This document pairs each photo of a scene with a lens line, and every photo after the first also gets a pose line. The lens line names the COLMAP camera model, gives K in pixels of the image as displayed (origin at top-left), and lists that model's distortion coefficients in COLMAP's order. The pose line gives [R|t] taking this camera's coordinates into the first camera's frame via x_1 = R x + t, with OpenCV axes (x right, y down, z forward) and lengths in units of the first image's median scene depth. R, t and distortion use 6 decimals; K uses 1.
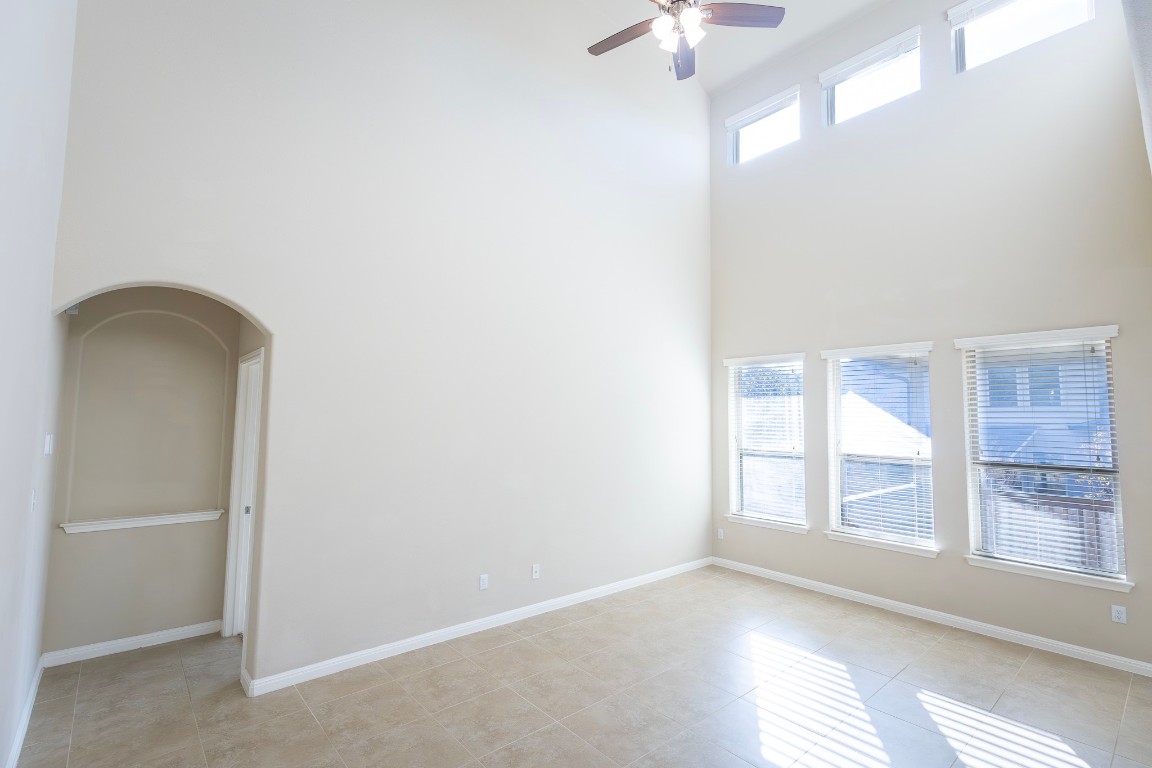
lens RADIAL K [[529.7, 0, 578.3], [0, 529.7, 381.9], [0, 0, 1]] dist [0.004378, 0.001074]
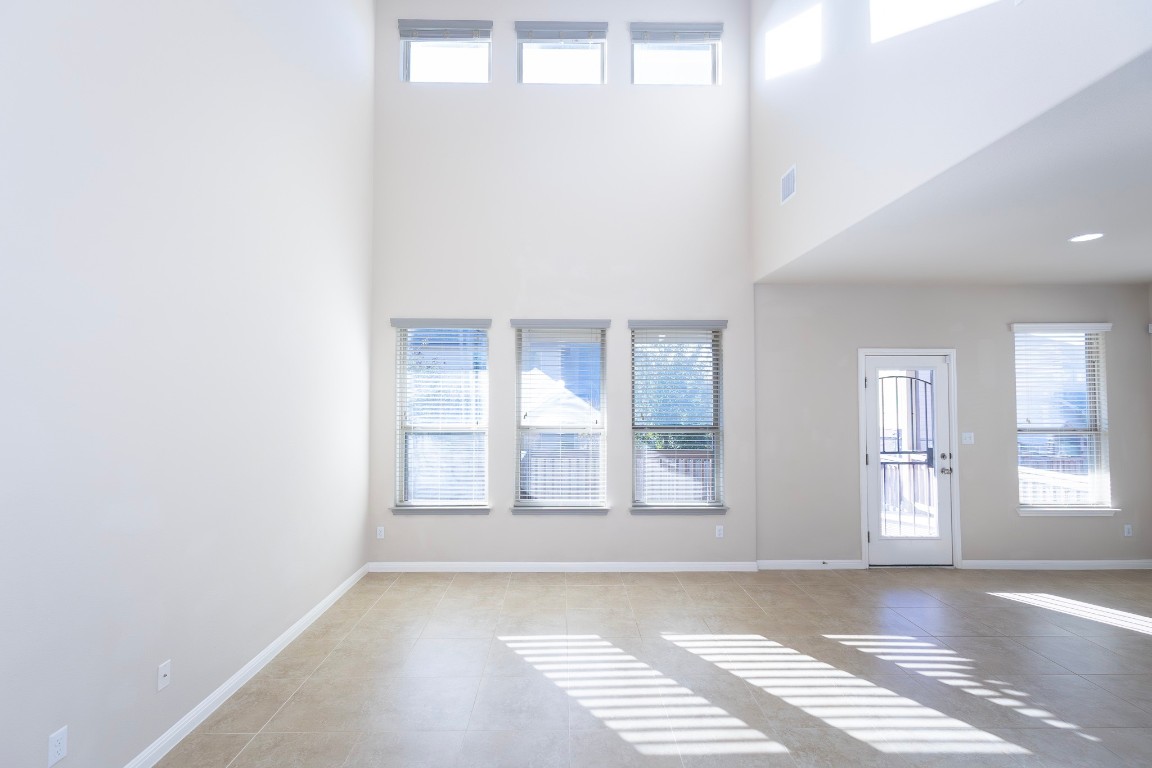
lens RADIAL K [[529.7, 0, 576.3], [0, 529.7, 386.1], [0, 0, 1]] dist [0.004378, 0.001074]
pose [[0.633266, 0.014136, 0.773805, -0.239293], [-0.049570, 0.998521, 0.022326, 0.041336], [-0.772345, -0.052496, 0.633031, 0.373239]]
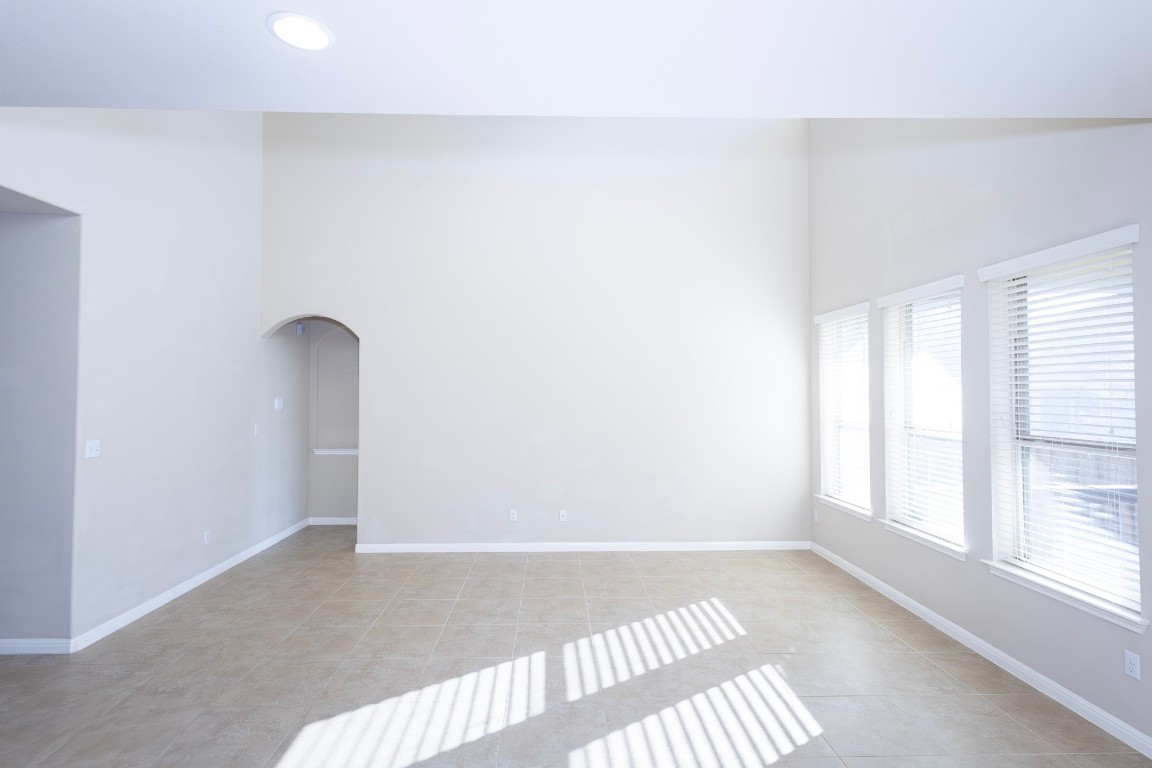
lens RADIAL K [[579.6, 0, 573.0], [0, 579.6, 387.0], [0, 0, 1]] dist [0.010905, 0.000954]
pose [[0.778154, -0.019134, -0.627781, 0.785183], [0.051205, 0.998141, 0.033048, 0.027039], [0.625982, -0.057862, 0.777688, 0.016104]]
